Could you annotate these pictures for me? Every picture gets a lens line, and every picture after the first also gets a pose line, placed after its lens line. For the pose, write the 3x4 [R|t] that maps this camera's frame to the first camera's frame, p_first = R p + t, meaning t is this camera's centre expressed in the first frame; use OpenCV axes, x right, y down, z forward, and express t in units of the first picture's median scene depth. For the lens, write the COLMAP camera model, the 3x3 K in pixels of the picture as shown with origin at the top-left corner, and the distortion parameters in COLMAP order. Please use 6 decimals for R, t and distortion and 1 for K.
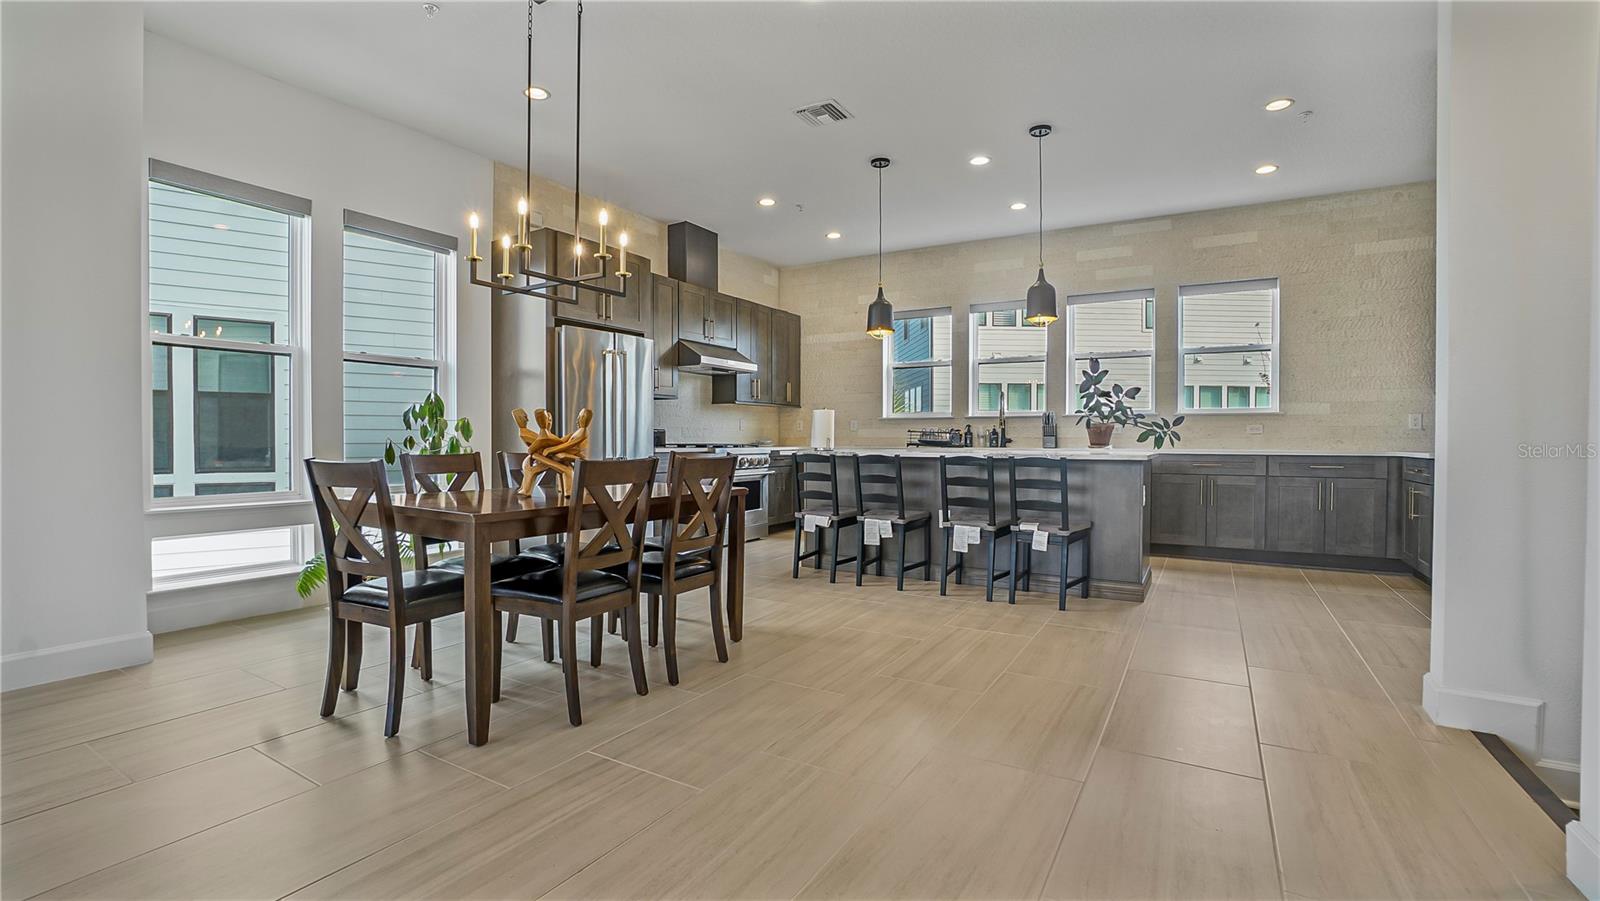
lens RADIAL K [[680.1, 0, 834.4], [0, 680.1, 443.4], [0, 0, 1]] dist [0.000024, 0.000123]
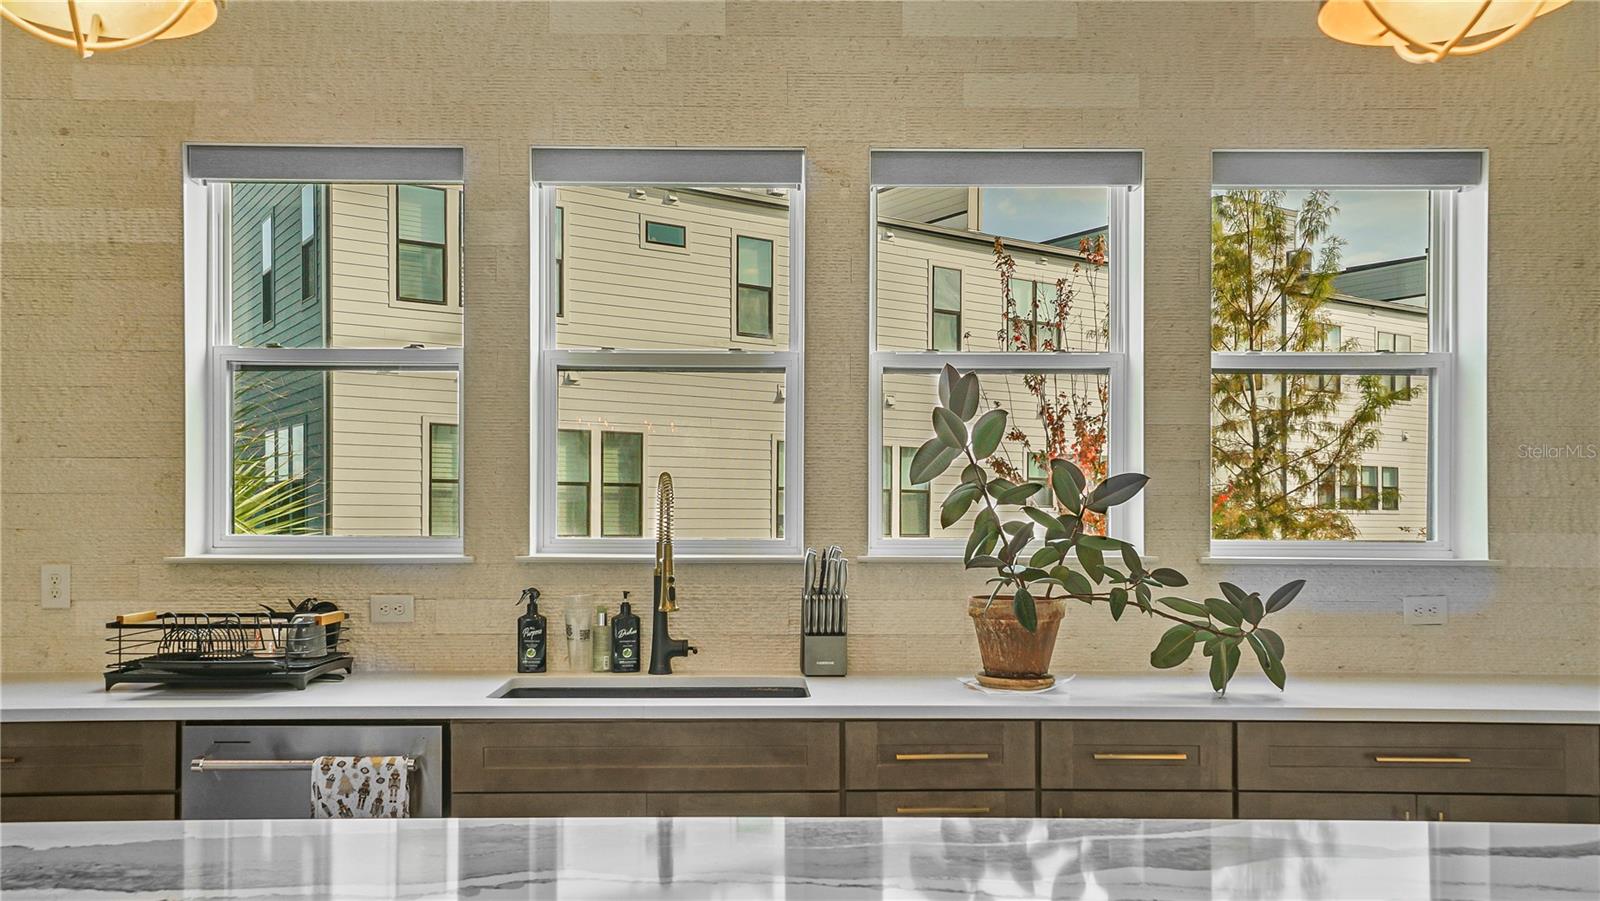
lens RADIAL K [[1265.0, 0, 796.1], [0, 1265.0, 518.5], [0, 0, 1]] dist [0.049317, -0.008164]
pose [[0.877709, 0.002154, 0.479189, 0.058013], [0.004129, 0.999919, -0.012058, -0.059063], [-0.479176, 0.012562, 0.877629, 0.607867]]
